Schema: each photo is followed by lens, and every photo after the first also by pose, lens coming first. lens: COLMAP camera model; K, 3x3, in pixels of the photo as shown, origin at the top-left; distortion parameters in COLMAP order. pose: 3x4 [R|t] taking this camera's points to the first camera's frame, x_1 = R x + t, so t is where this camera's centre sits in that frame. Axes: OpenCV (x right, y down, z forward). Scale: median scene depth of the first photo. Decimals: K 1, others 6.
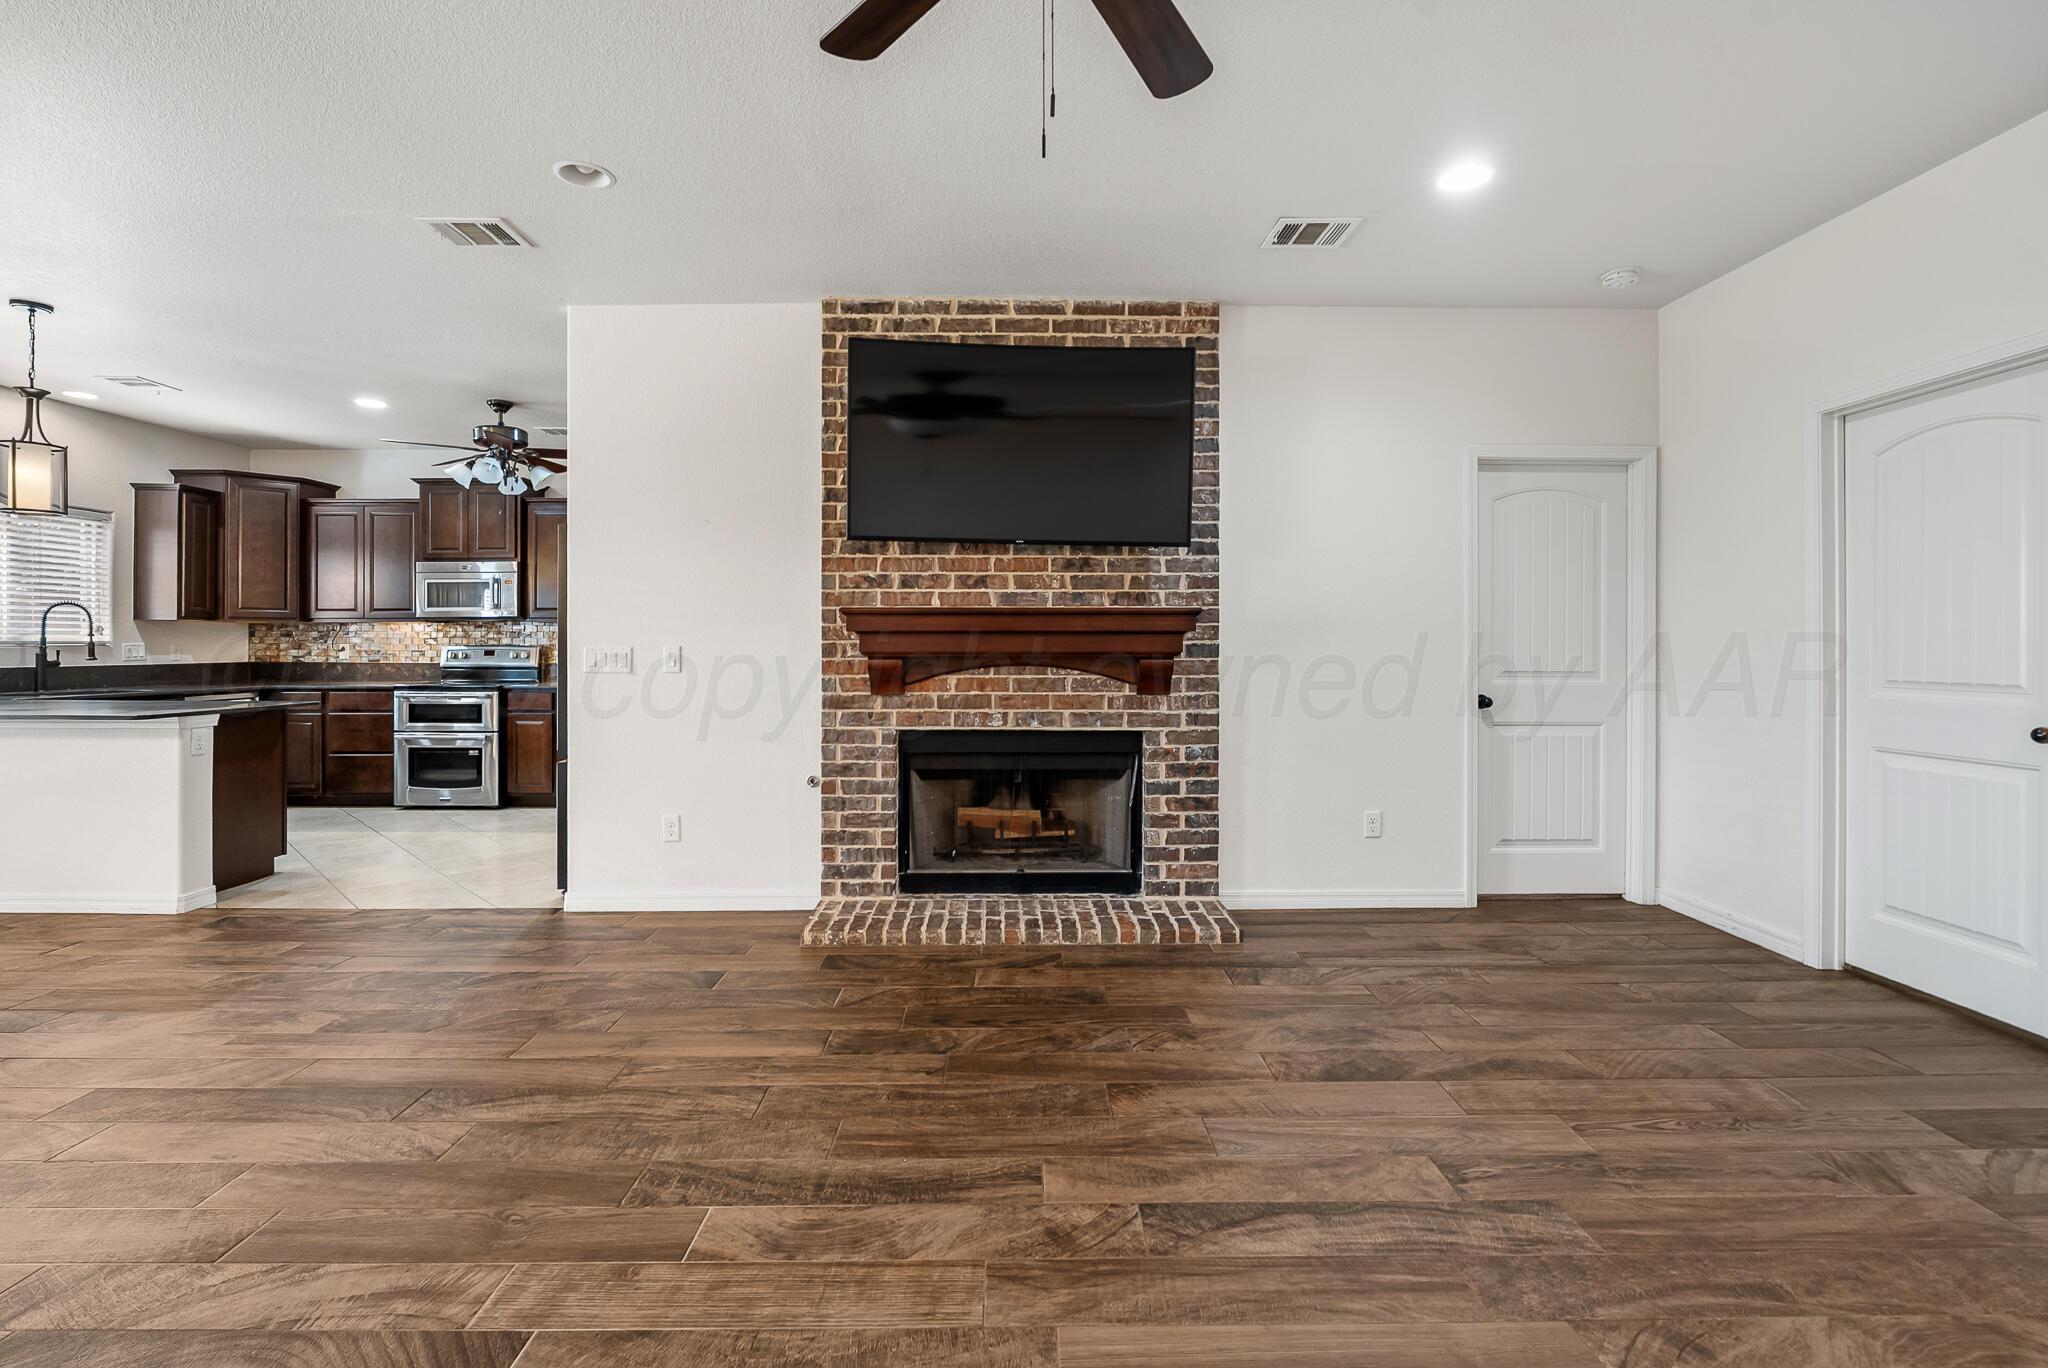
lens RADIAL K [[932.9, 0, 1022.8], [0, 932.9, 644.4], [0, 0, 1]] dist [-0.011917, -0.000009]
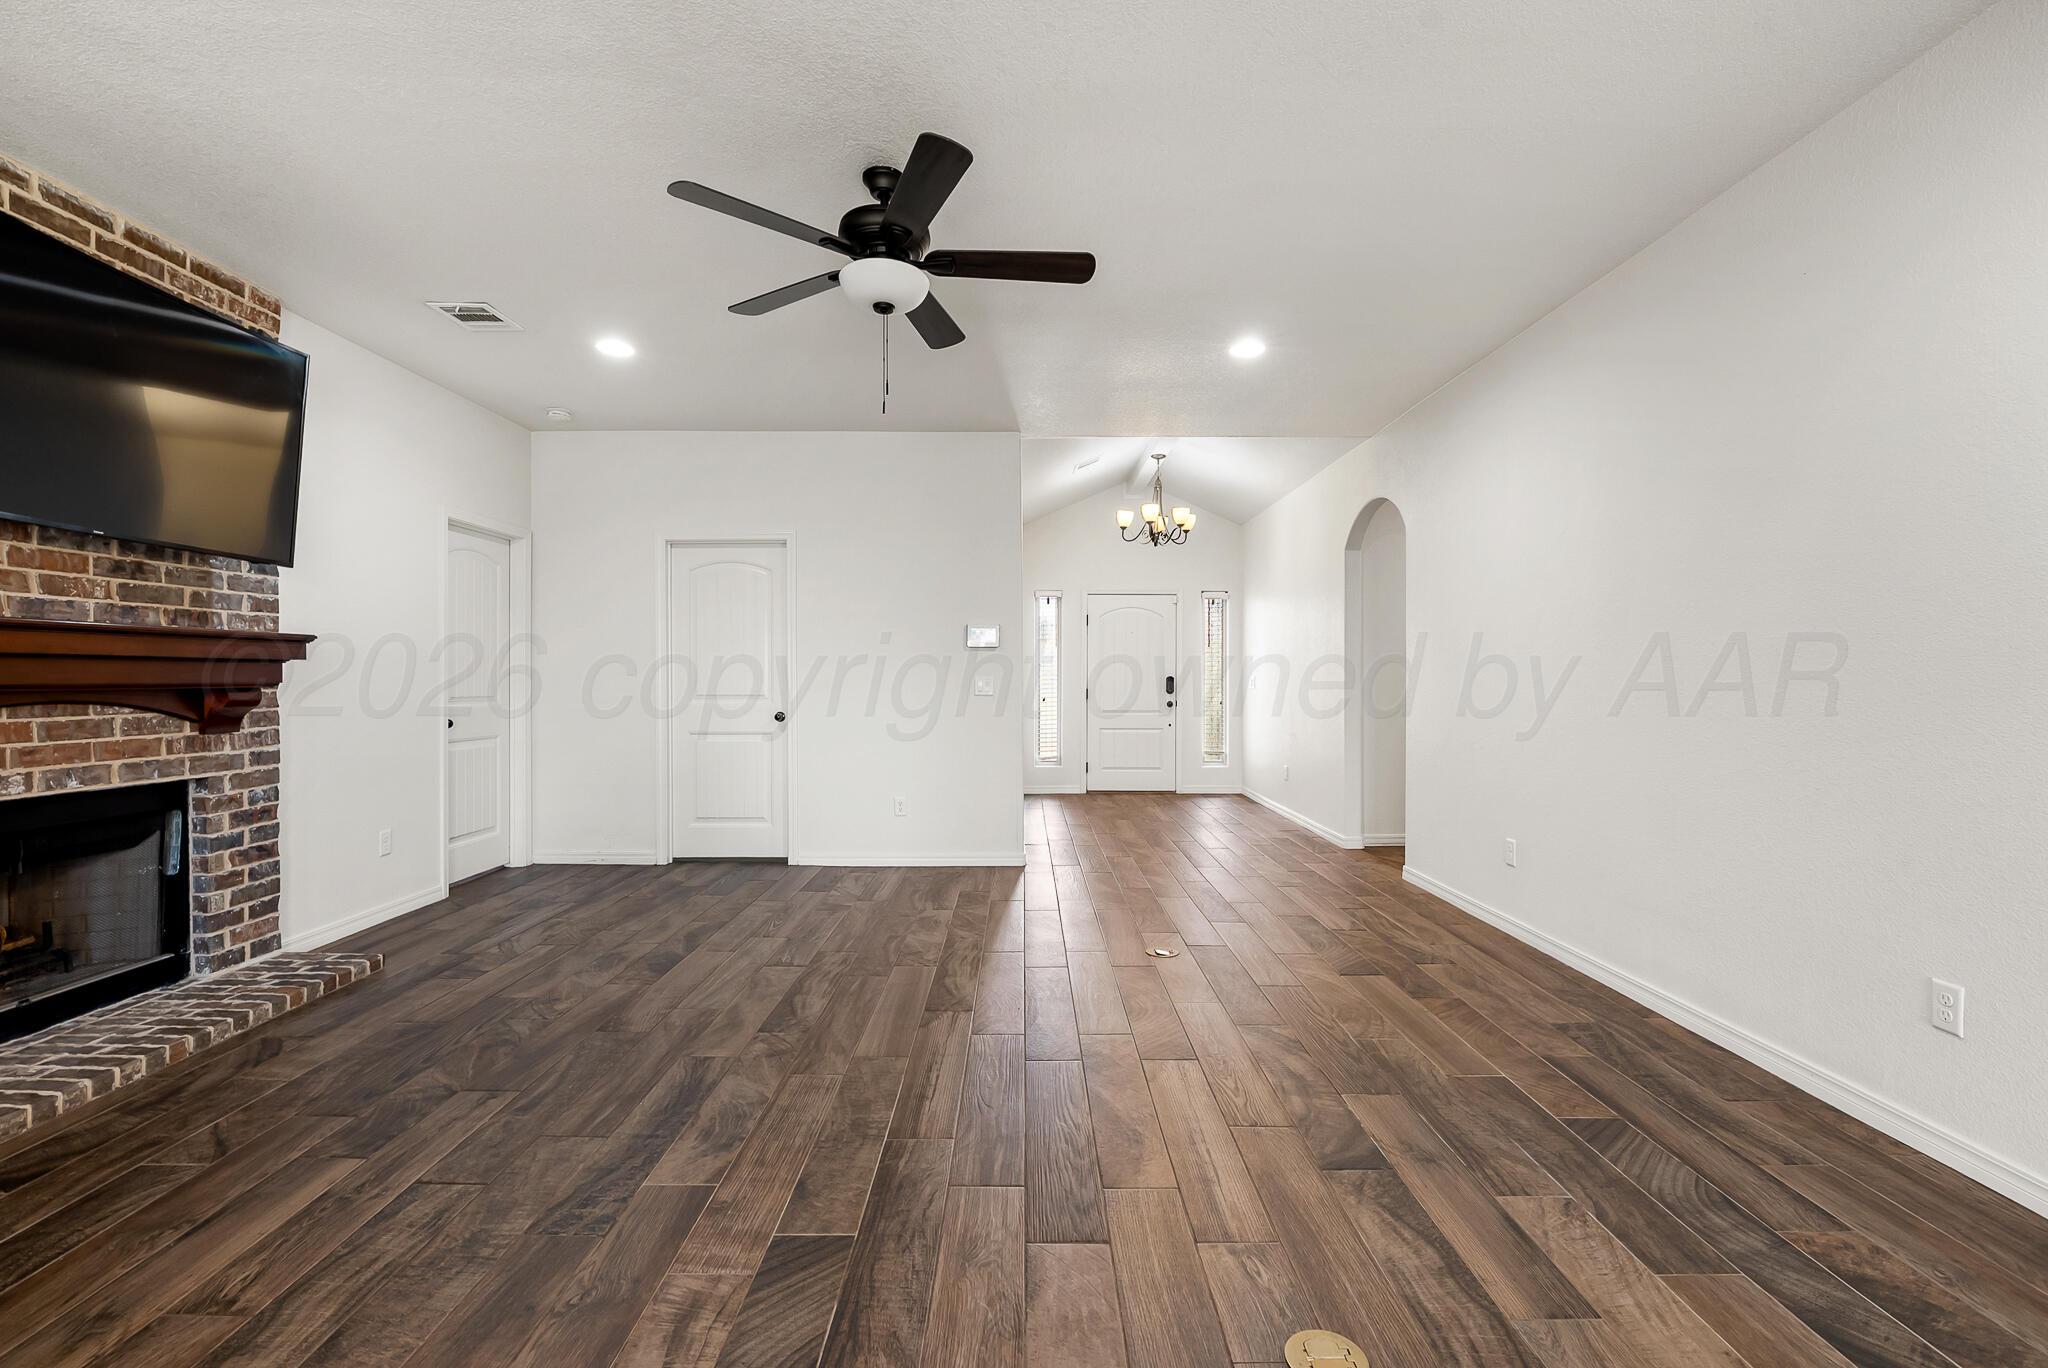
lens RADIAL K [[932.9, 0, 1025.2], [0, 932.9, 679.5], [0, 0, 1]] dist [-0.011917, -0.000009]
pose [[0.001289, -0.002150, 0.999997, -0.697817], [-0.001216, 0.999997, 0.002152, 0.002174], [-0.999998, -0.001219, 0.001286, 0.265366]]
